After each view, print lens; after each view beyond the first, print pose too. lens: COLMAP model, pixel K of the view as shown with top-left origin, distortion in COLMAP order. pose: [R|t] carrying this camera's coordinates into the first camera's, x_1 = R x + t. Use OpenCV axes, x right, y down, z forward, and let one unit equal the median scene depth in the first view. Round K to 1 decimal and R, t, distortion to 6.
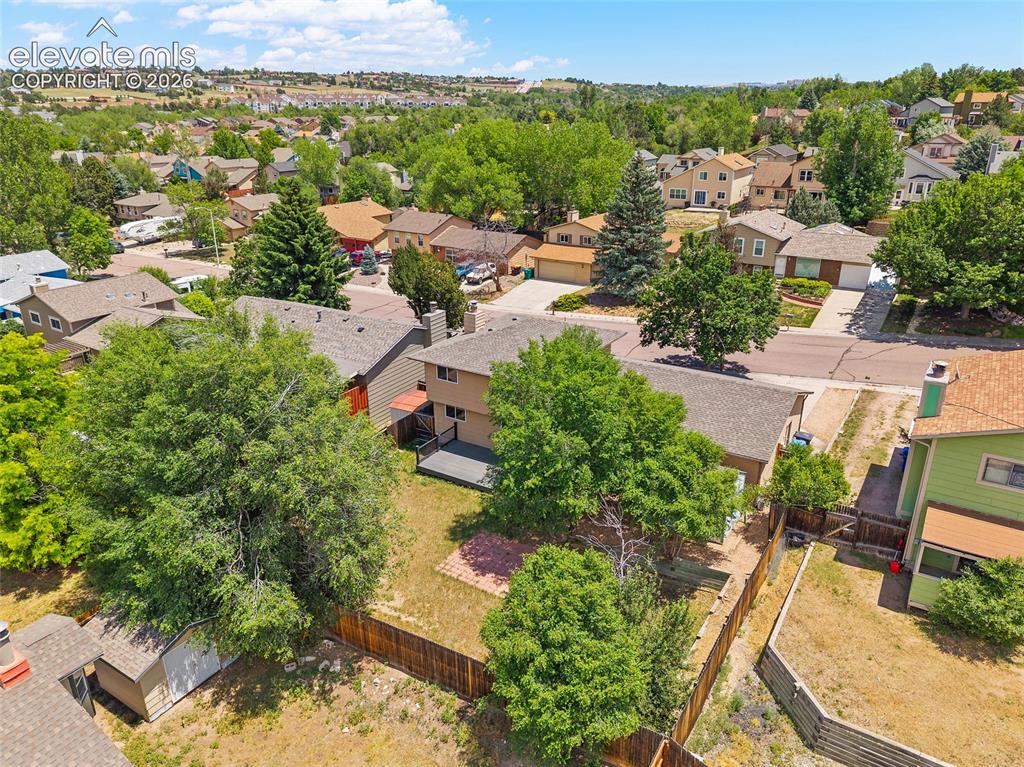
lens RADIAL K [[688.3, 0, 511.4], [0, 688.3, 383.5], [0, 0, 1]] dist [0.025377, -0.024792]
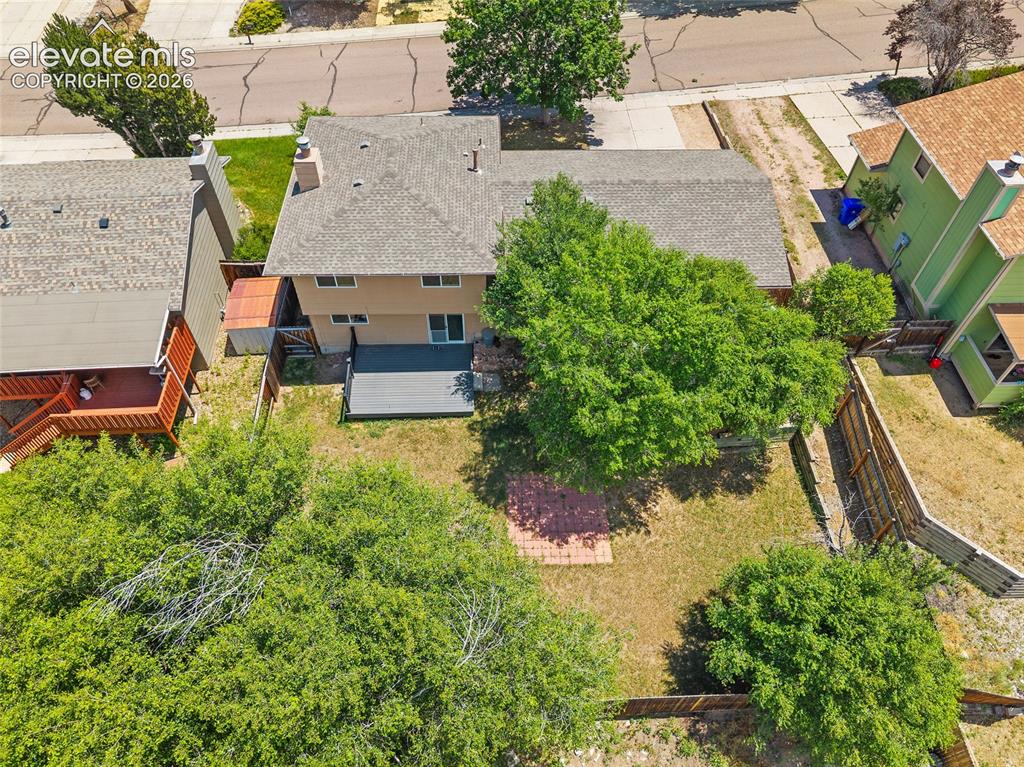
lens RADIAL K [[688.3, 0, 509.1], [0, 688.3, 379.5], [0, 0, 1]] dist [0.025377, -0.024792]
pose [[0.834517, -0.416157, 0.361101, -0.386219], [0.199787, 0.839328, 0.505583, -0.391869], [-0.513484, -0.349774, 0.783576, 0.553770]]
